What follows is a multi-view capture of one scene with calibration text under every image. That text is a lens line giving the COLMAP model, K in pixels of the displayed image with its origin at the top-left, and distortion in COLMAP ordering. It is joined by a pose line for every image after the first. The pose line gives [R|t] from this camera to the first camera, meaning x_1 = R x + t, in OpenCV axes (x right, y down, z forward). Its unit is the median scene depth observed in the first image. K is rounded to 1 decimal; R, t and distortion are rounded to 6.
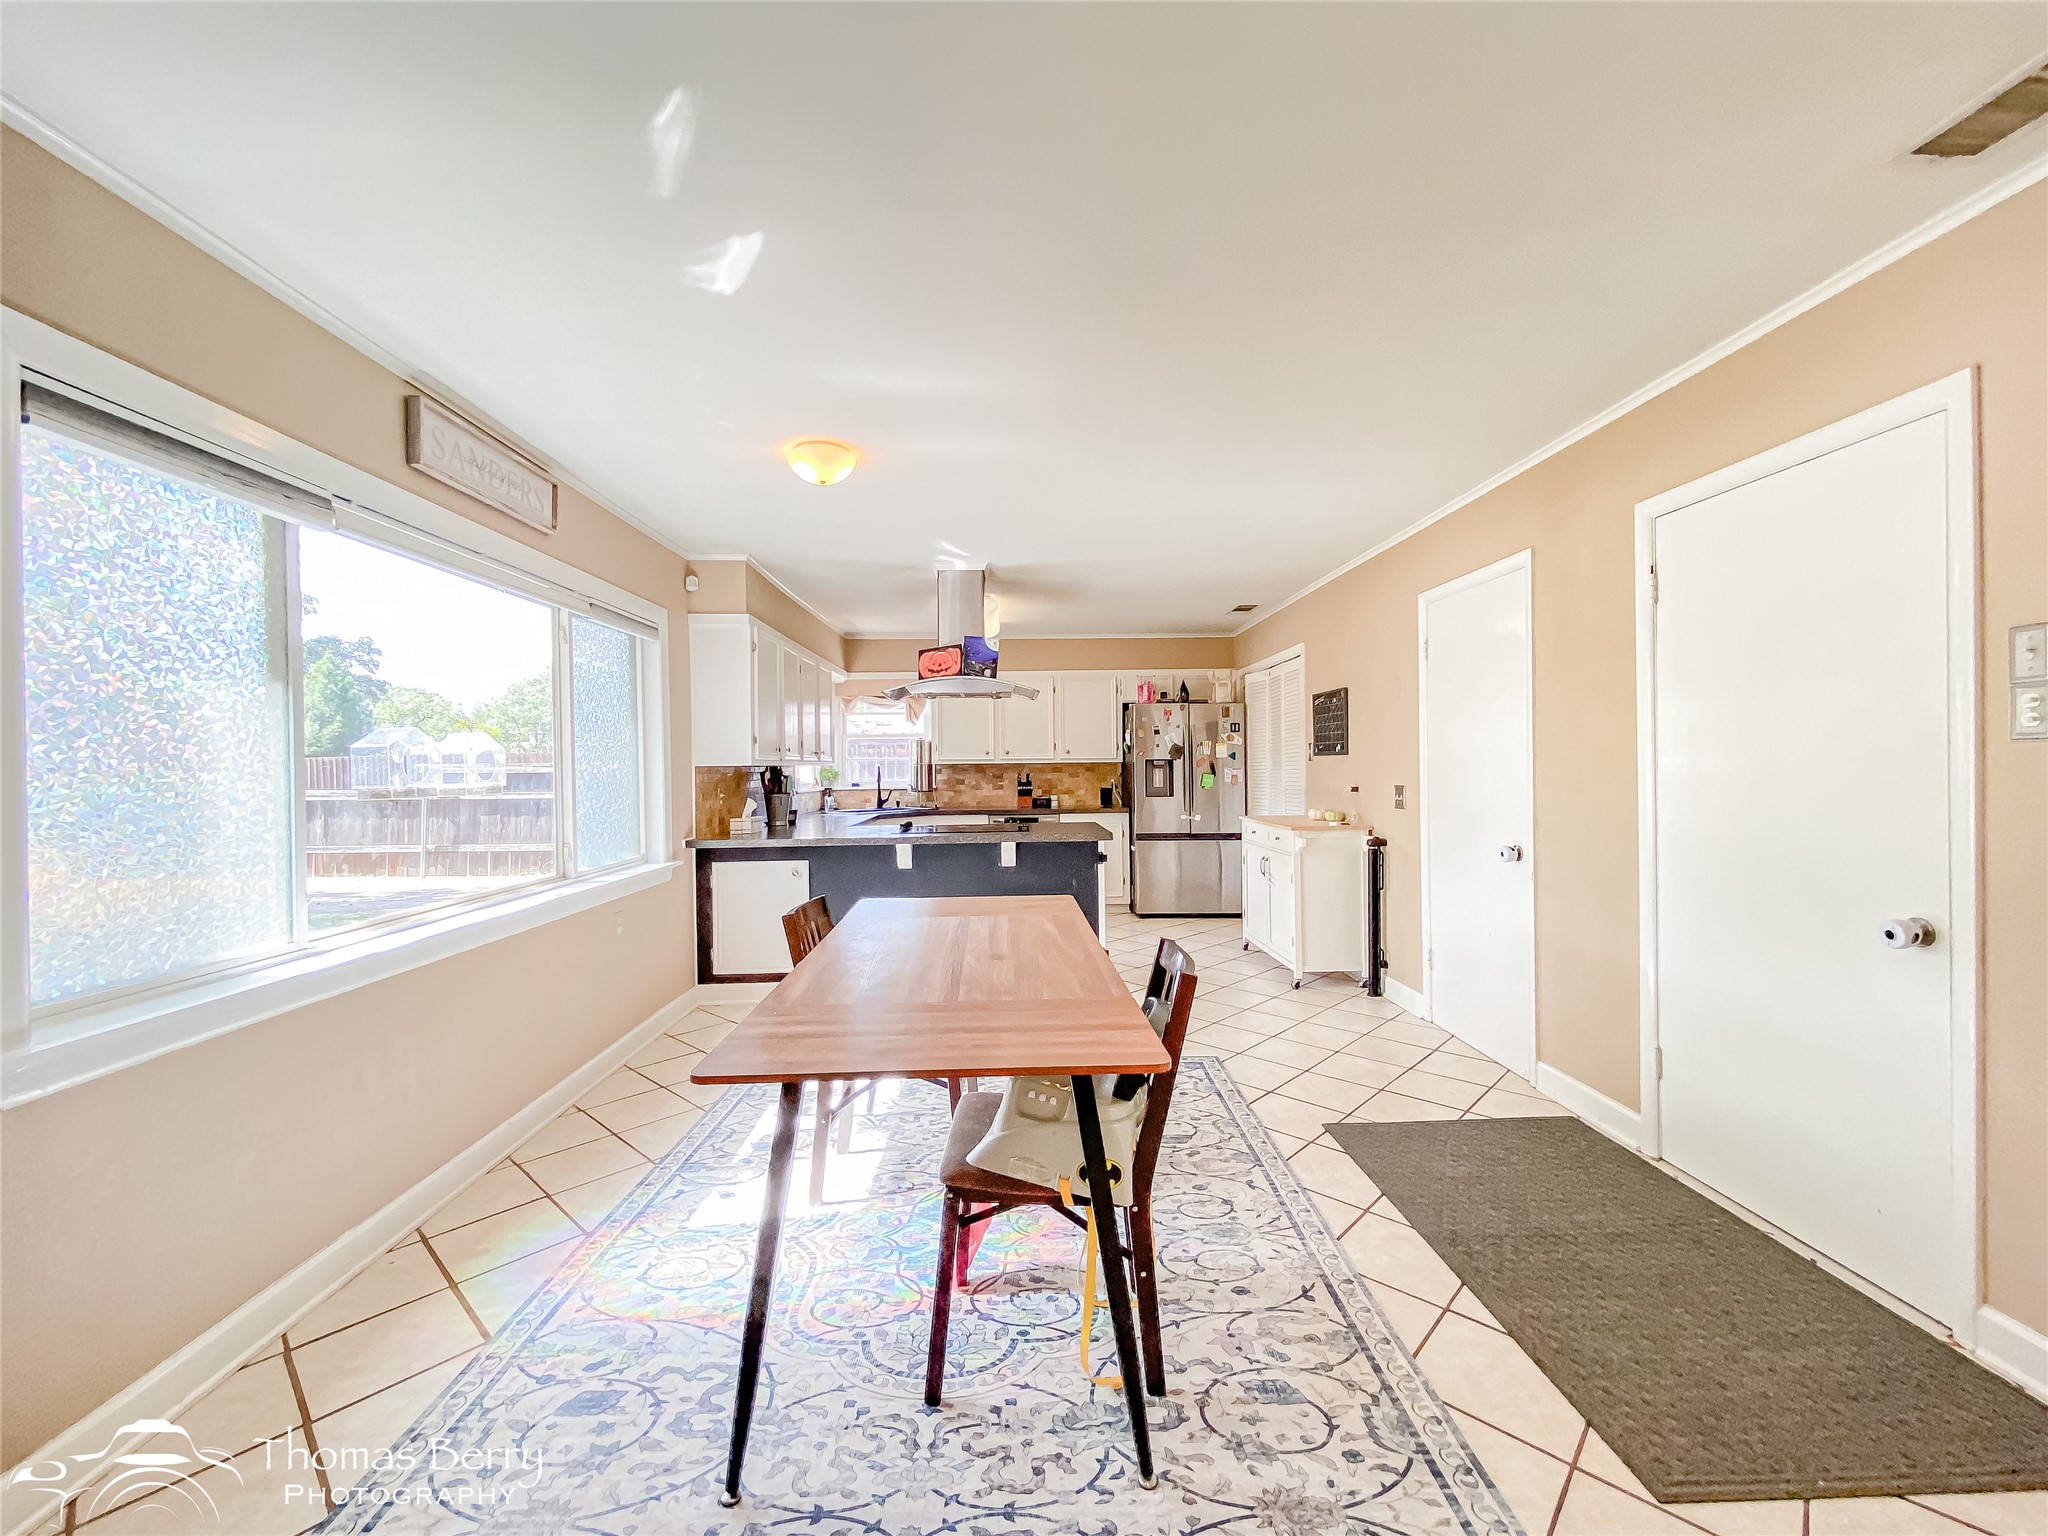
lens RADIAL K [[835.9, 0, 1026.9], [0, 835.9, 769.2], [0, 0, 1]] dist [0.034873, -0.018167]
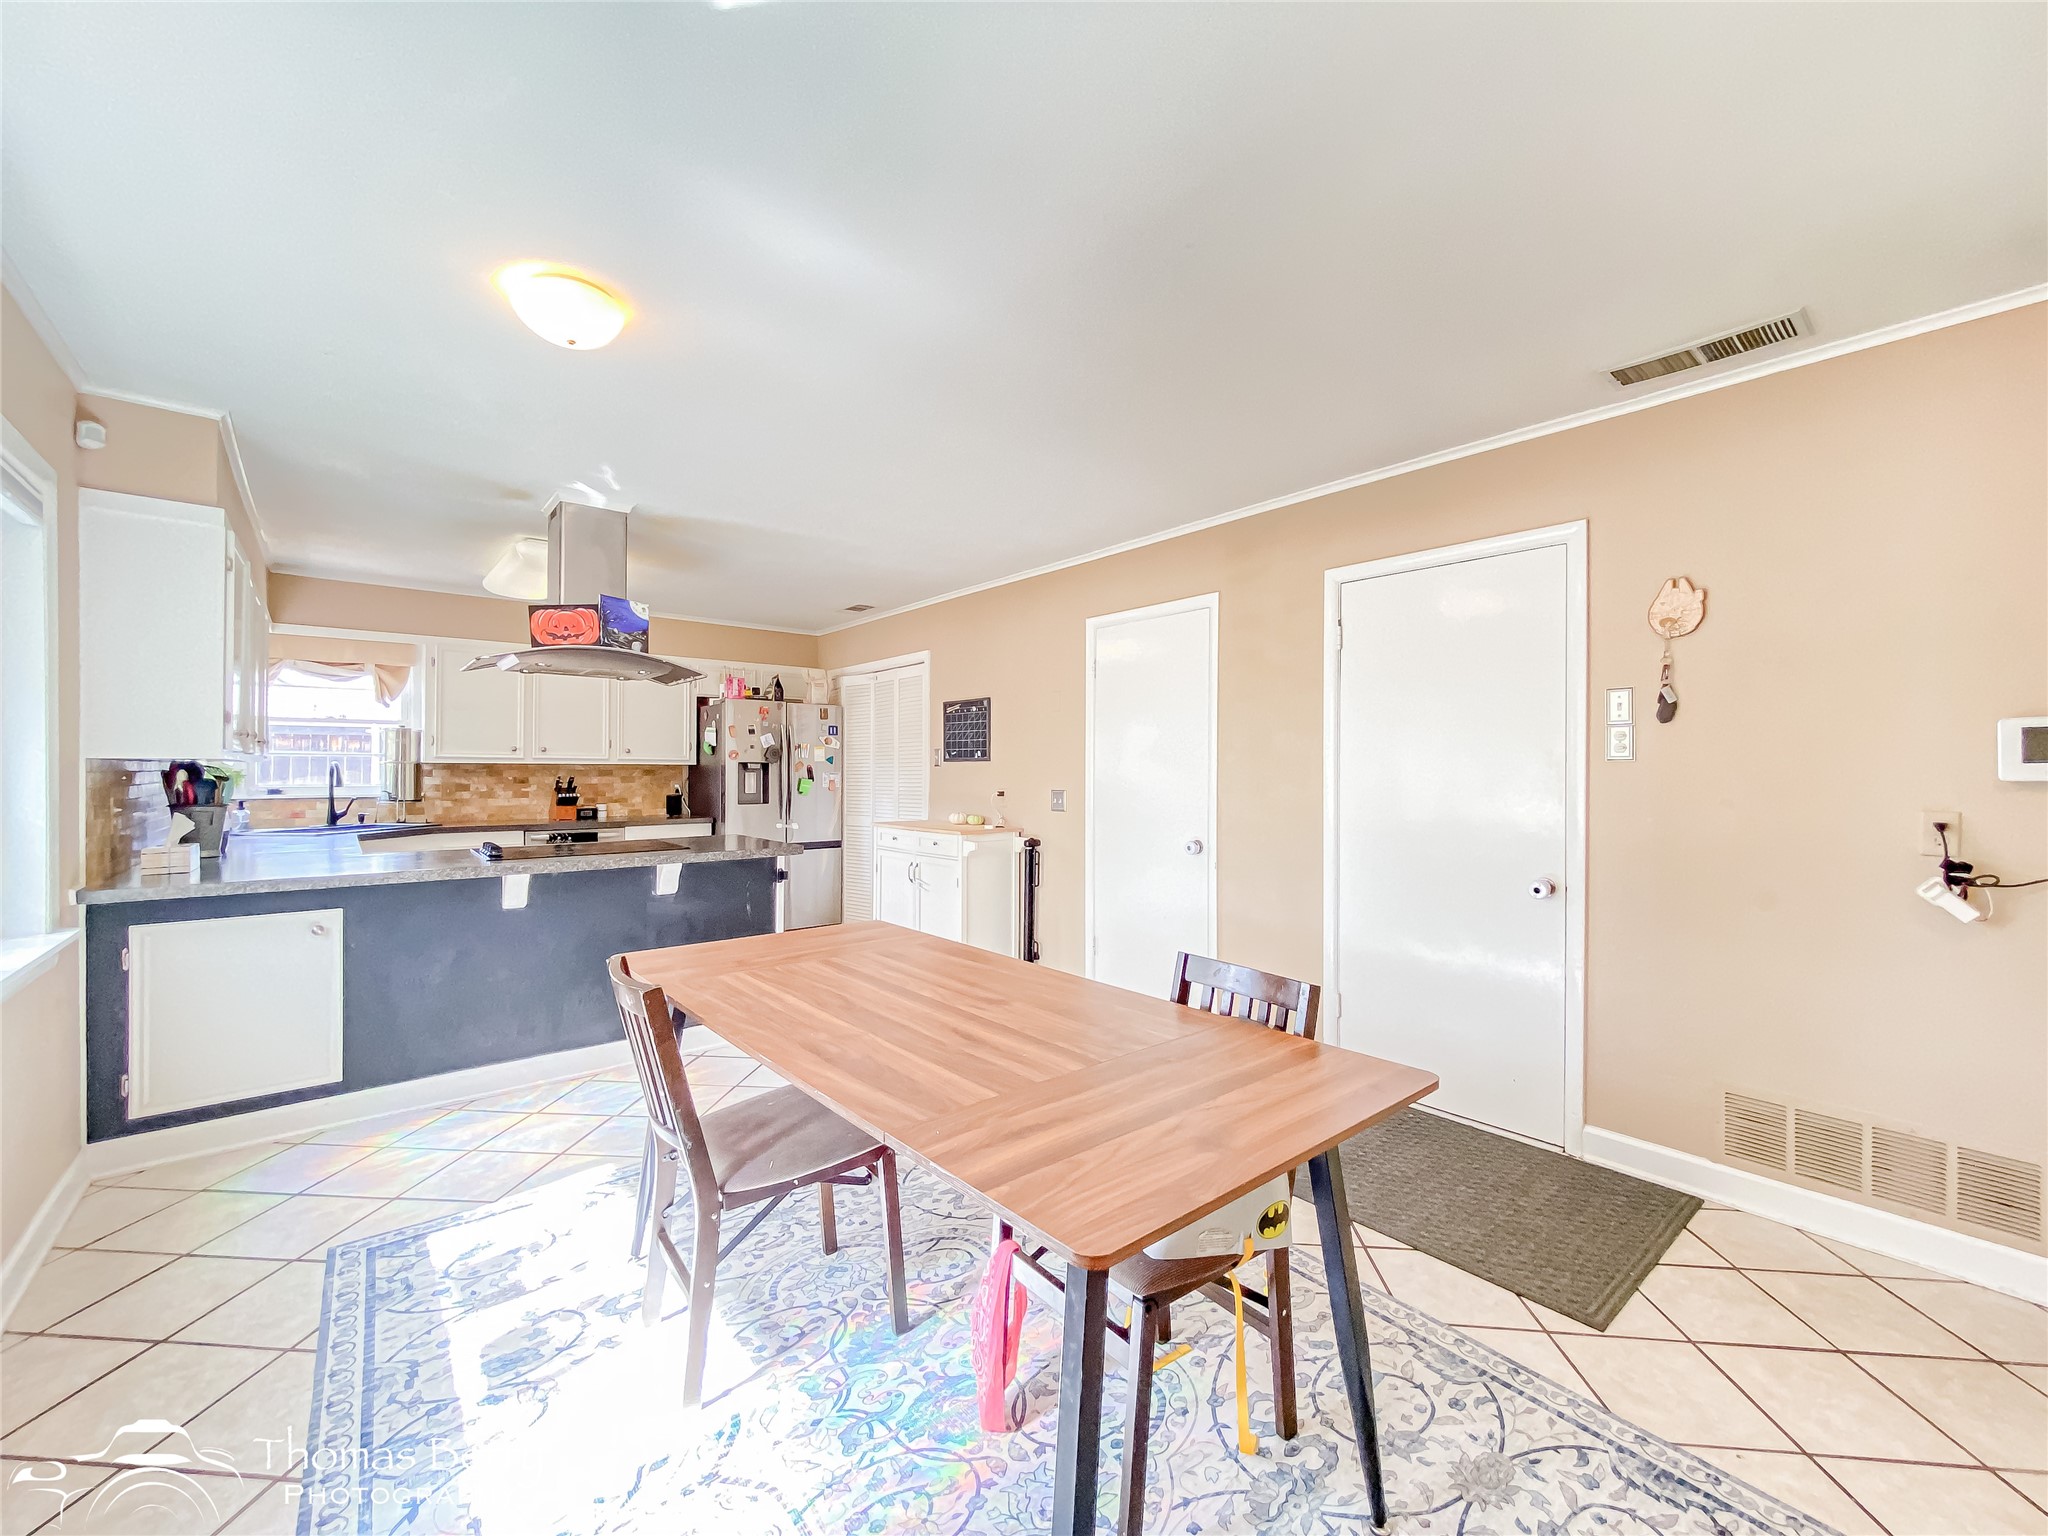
lens RADIAL K [[835.9, 0, 1026.9], [0, 835.9, 769.2], [0, 0, 1]] dist [0.034873, -0.018167]
pose [[0.788346, 0.013888, 0.615076, -0.164881], [-0.009081, 0.999899, -0.010937, 0.002831], [-0.615165, 0.003037, 0.788392, 0.107793]]
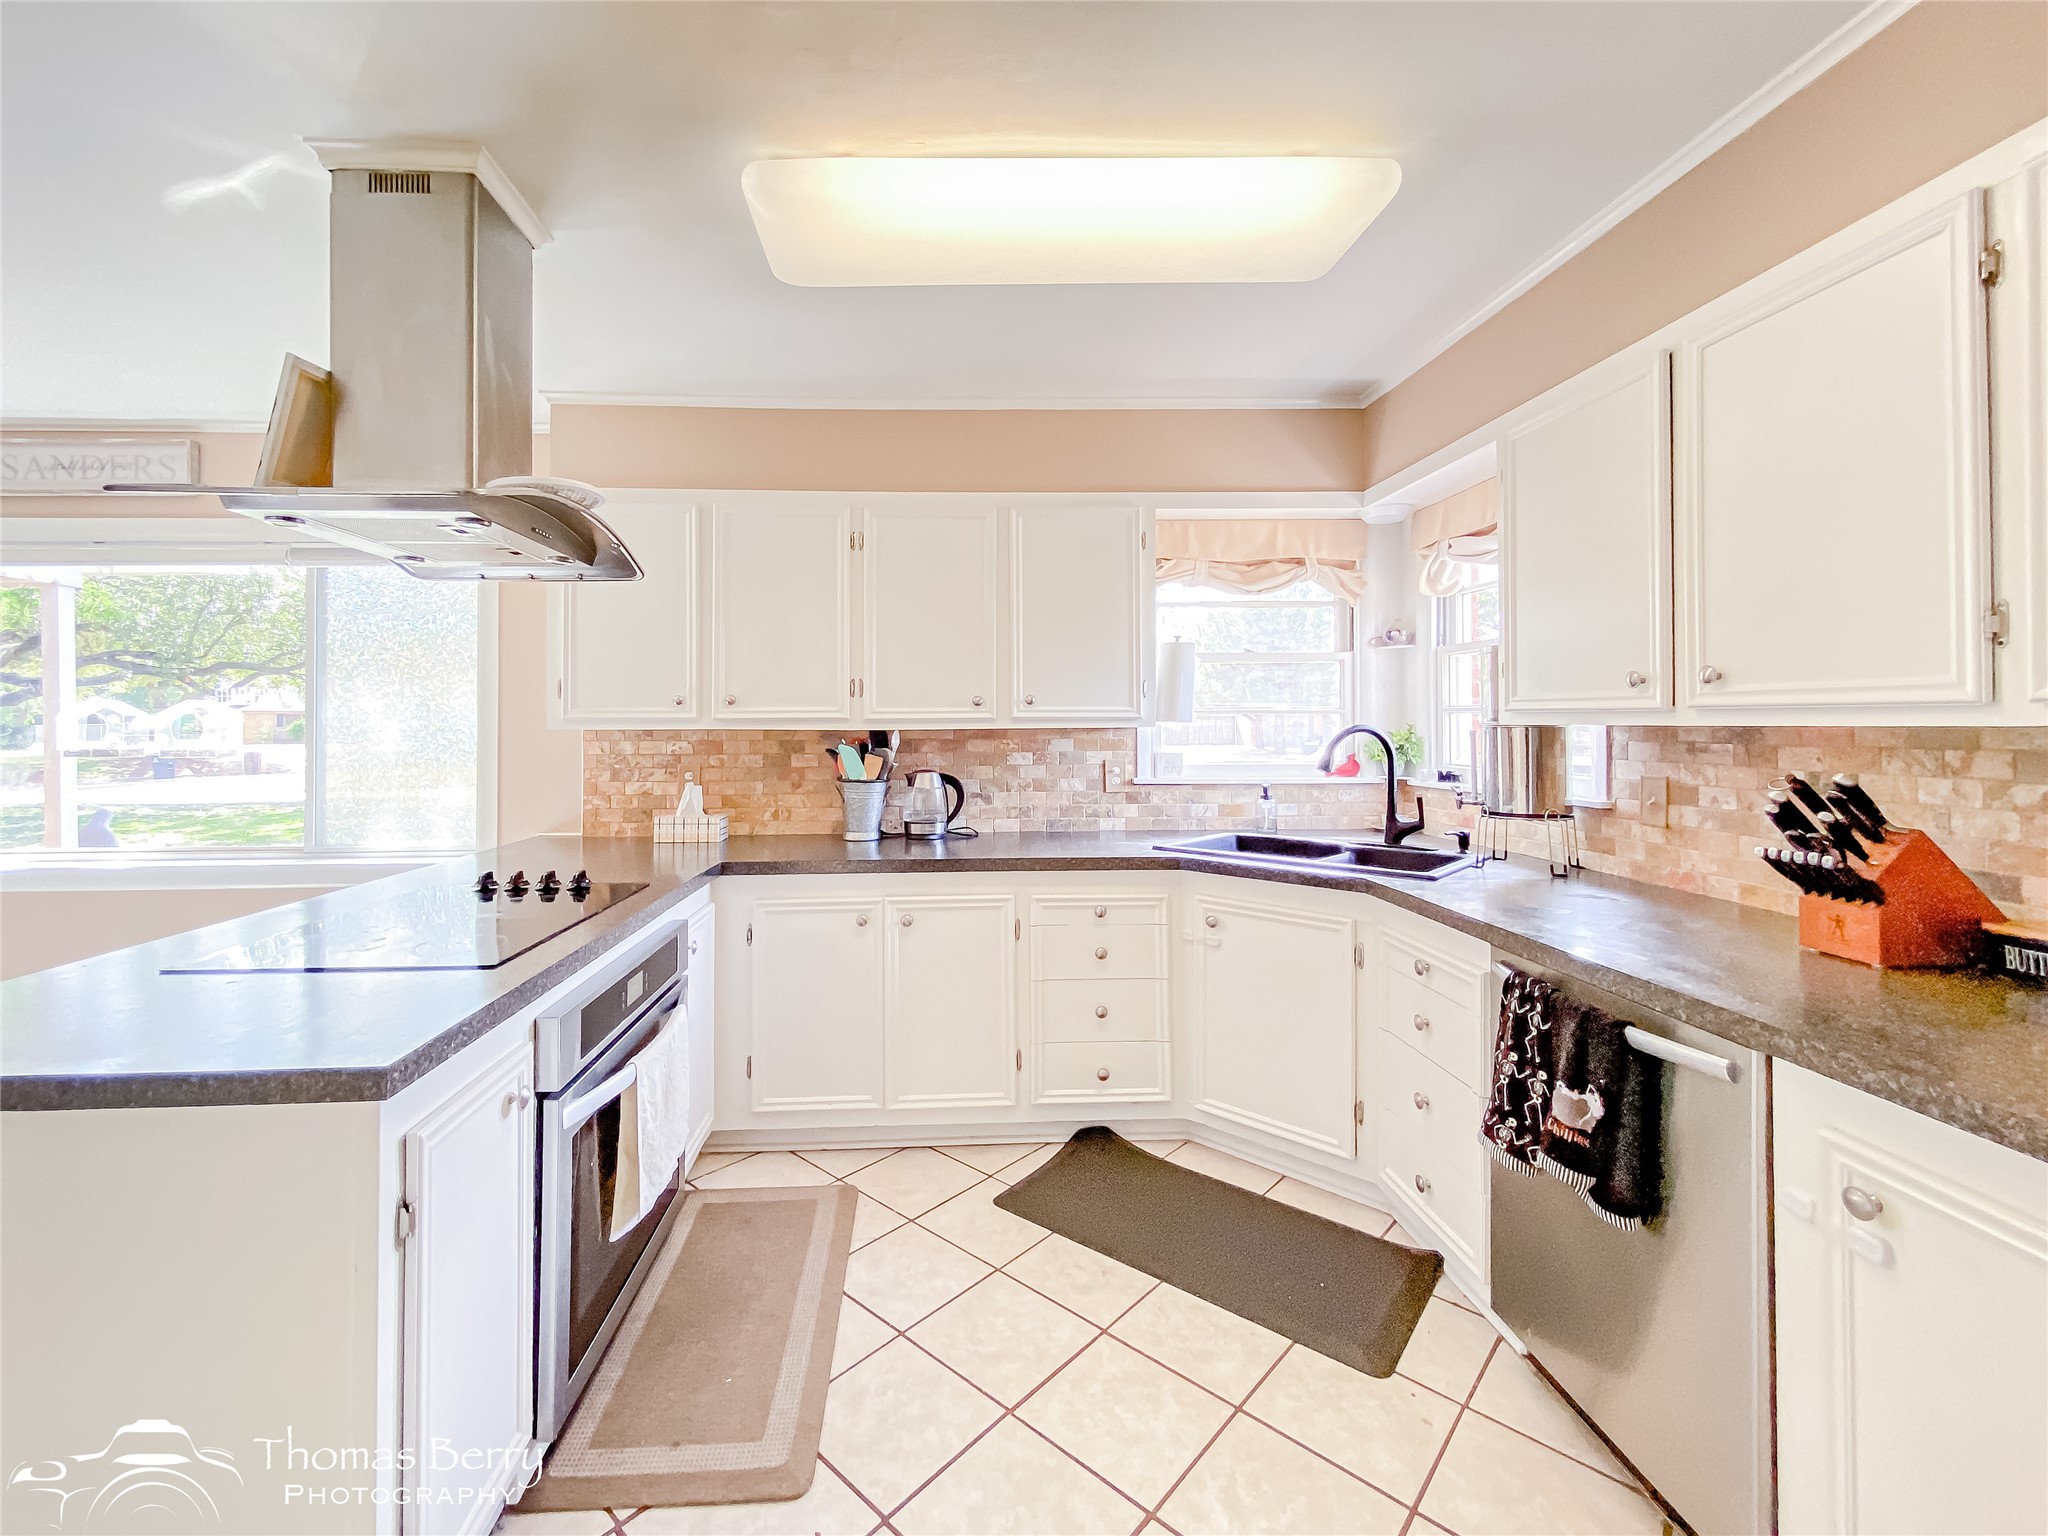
lens RADIAL K [[872.2, 0, 967.9], [0, 872.2, 702.0], [0, 0, 1]] dist [0.026623, -0.011443]
pose [[0.012421, -0.011381, -0.999858, 0.215939], [0.000796, 0.999935, -0.011372, -0.011777], [0.999923, -0.000655, 0.012429, 0.869681]]
